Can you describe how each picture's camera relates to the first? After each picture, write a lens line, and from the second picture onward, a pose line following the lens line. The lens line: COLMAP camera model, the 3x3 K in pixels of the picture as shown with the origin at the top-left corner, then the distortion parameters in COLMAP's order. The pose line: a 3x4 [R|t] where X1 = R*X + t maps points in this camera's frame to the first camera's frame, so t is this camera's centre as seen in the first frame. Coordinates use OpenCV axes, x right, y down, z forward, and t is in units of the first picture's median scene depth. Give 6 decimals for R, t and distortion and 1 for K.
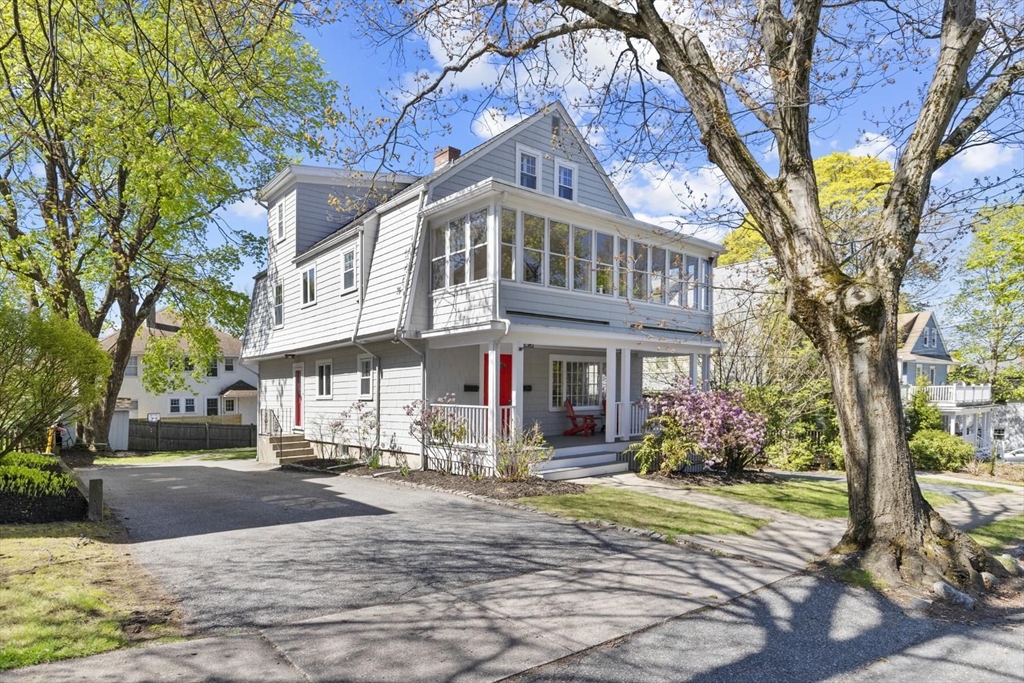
lens RADIAL K [[609.5, 0, 510.7], [0, 609.5, 402.5], [0, 0, 1]] dist [-0.000726, -0.000277]
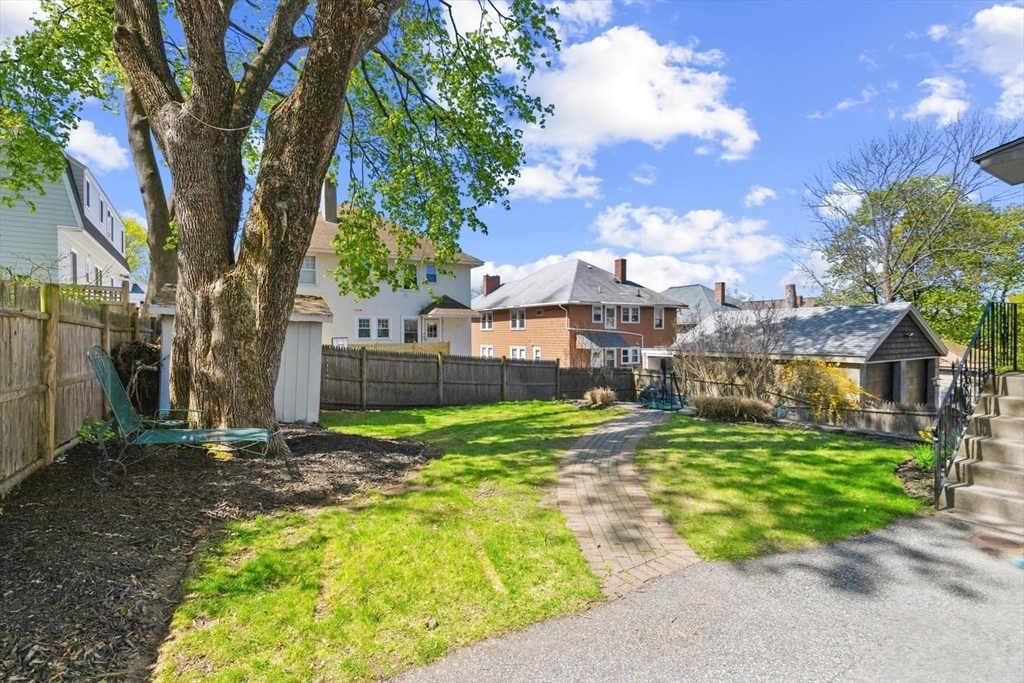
lens RADIAL K [[473.1, 0, 508.4], [0, 473.1, 336.3], [0, 0, 1]] dist [-0.000389, -0.000701]
pose [[0.991633, -0.000119, -0.129085, -0.398785], [-0.000215, 0.999997, -0.002573, 0.019645], [0.129085, 0.002579, 0.991630, 0.605743]]
